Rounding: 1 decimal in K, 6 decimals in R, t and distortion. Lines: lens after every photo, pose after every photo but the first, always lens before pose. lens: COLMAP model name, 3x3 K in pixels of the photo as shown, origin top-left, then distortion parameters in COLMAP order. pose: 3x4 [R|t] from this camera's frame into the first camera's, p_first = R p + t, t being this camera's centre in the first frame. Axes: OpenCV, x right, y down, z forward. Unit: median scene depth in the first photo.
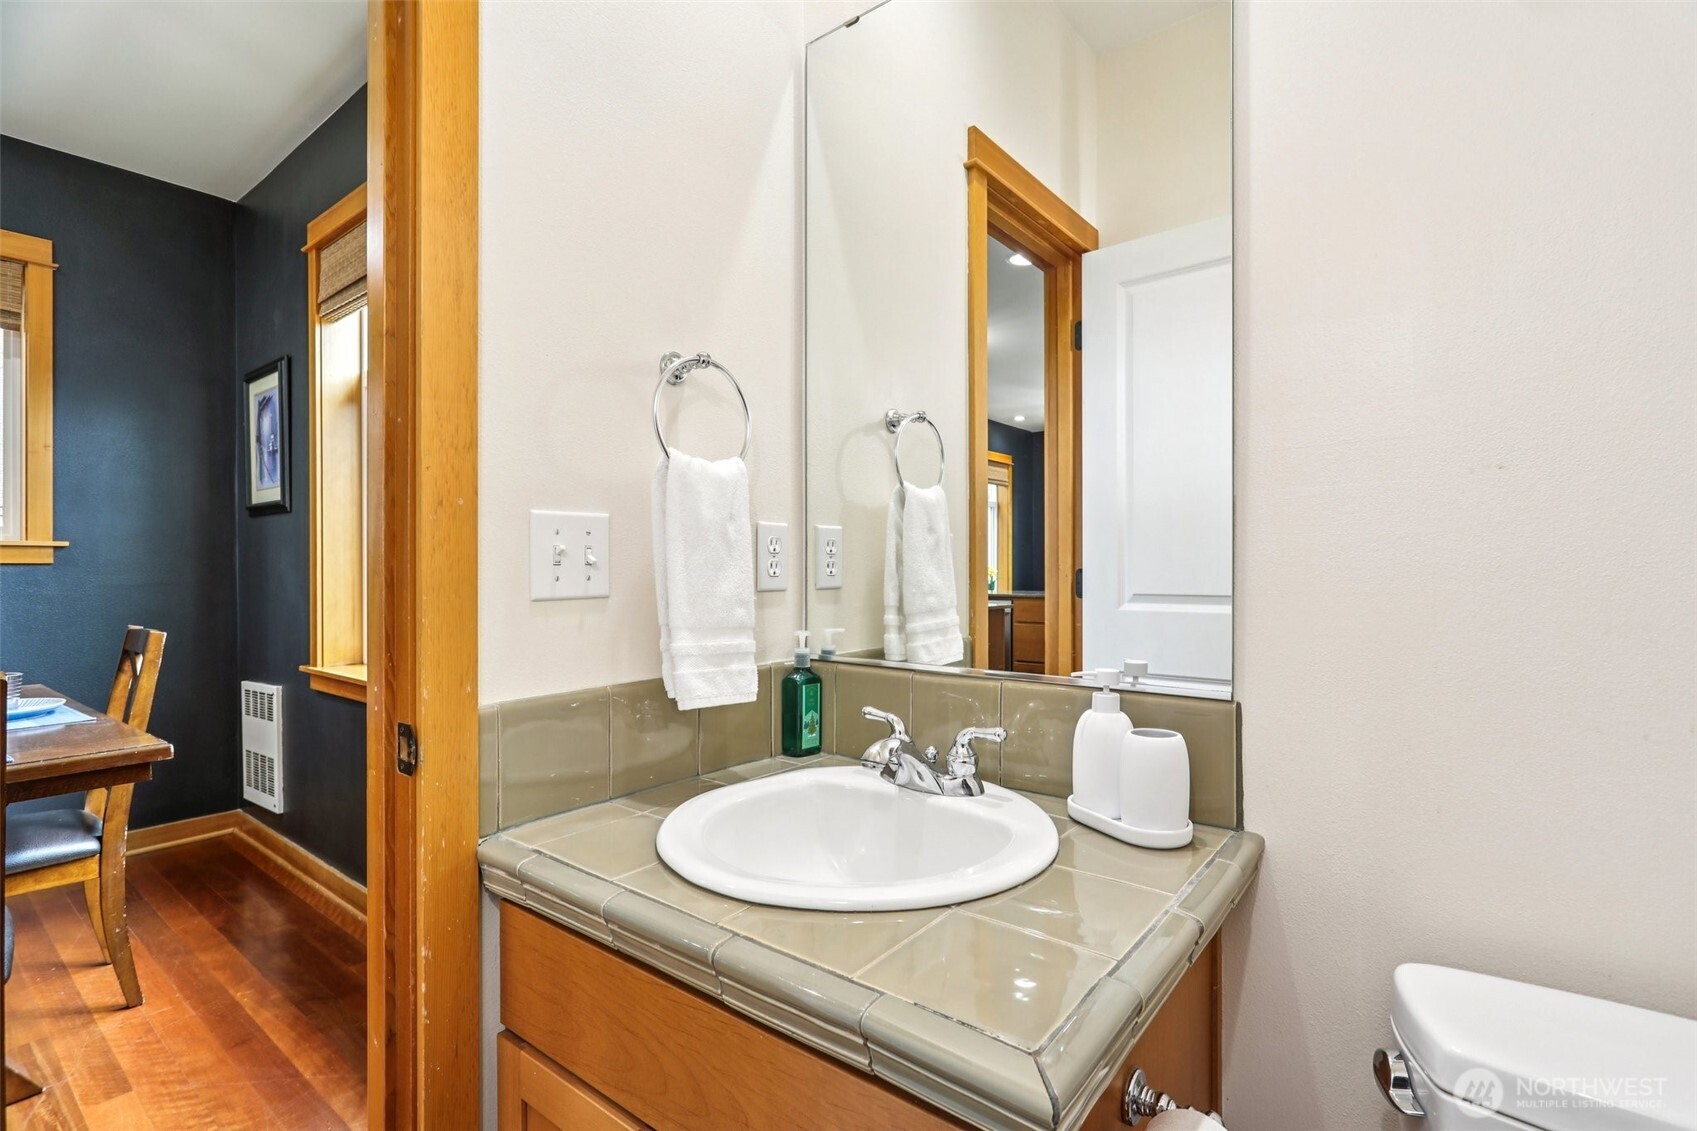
lens RADIAL K [[793.3, 0, 847.2], [0, 793.3, 567.8], [0, 0, 1]] dist [-0.006329, 0.003291]
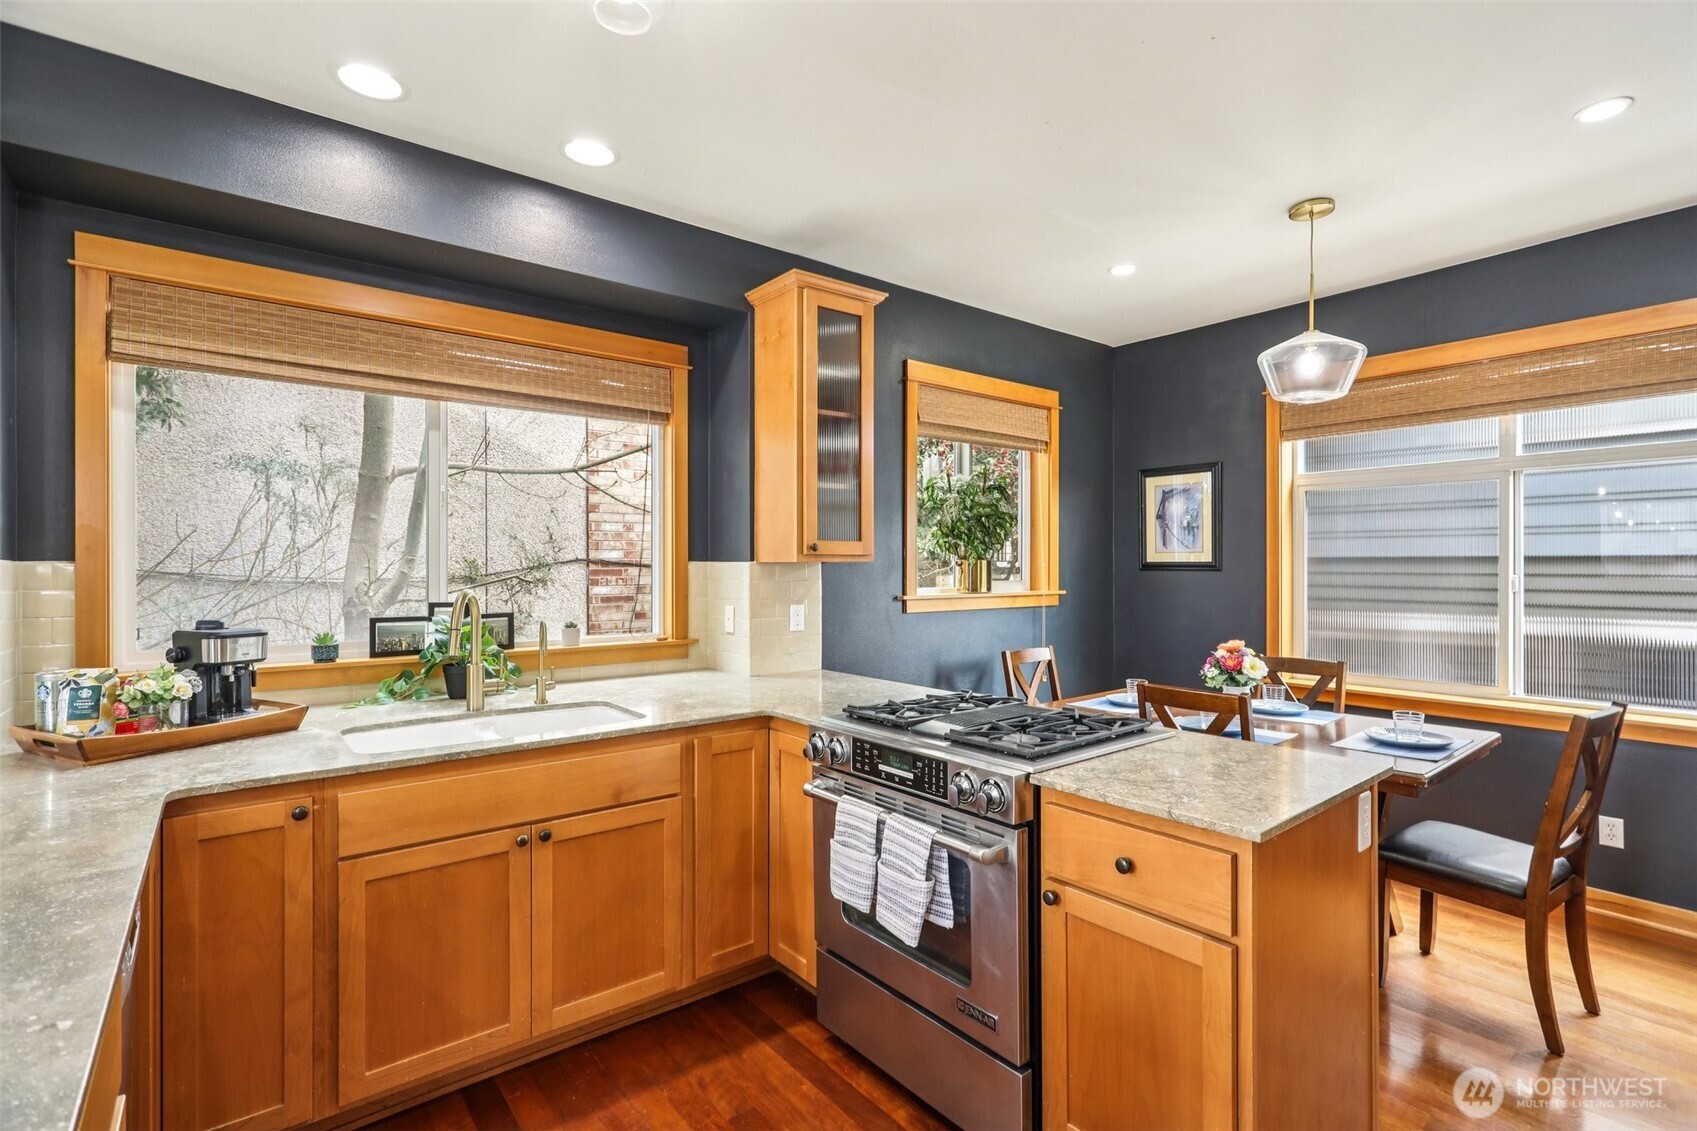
lens RADIAL K [[793.3, 0, 849.2], [0, 793.3, 569.1], [0, 0, 1]] dist [-0.006329, 0.003291]
pose [[0.973022, 0.000305, -0.230714, -1.023007], [0.000685, 0.999991, 0.004212, -0.079678], [0.230713, -0.004256, 0.973013, -0.554654]]
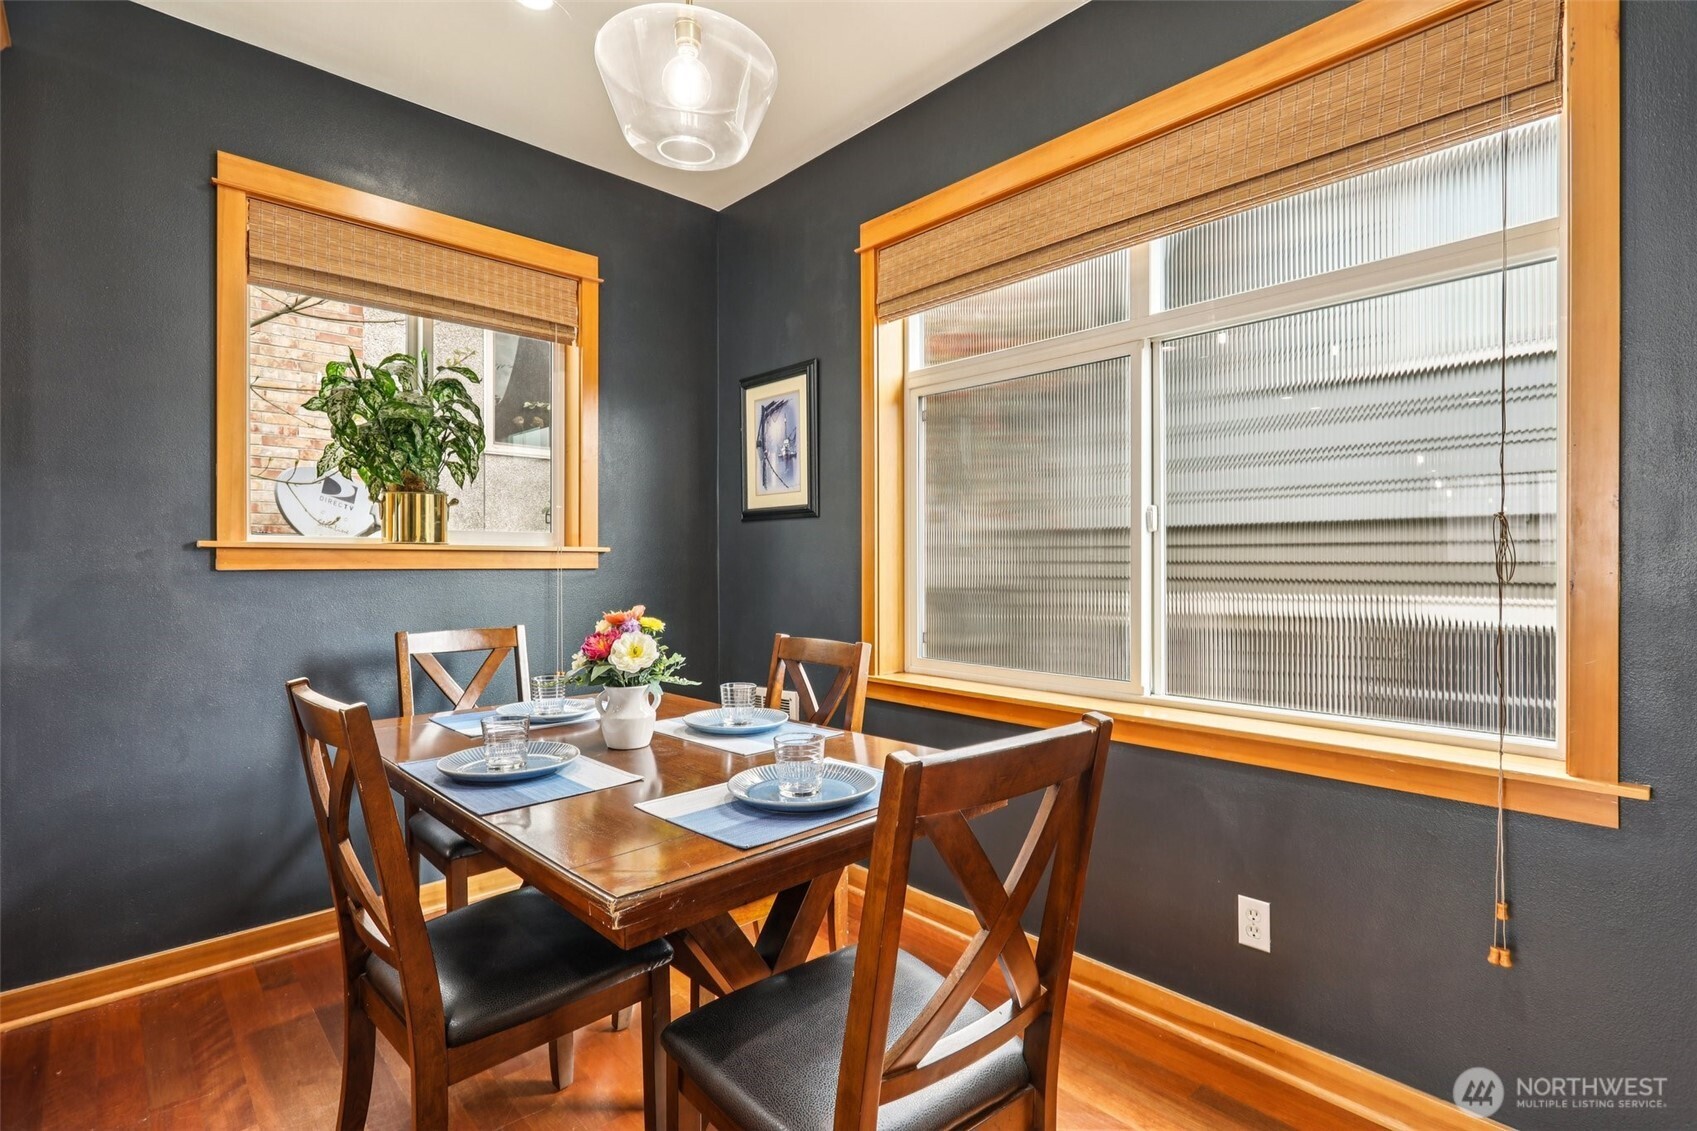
lens RADIAL K [[793.3, 0, 857.4], [0, 793.3, 564.6], [0, 0, 1]] dist [-0.006329, 0.003291]
pose [[0.989462, 0.001070, -0.144788, -0.508474], [-0.000940, 0.999999, 0.000964, -0.011836], [0.144789, -0.000818, 0.989462, 0.023735]]
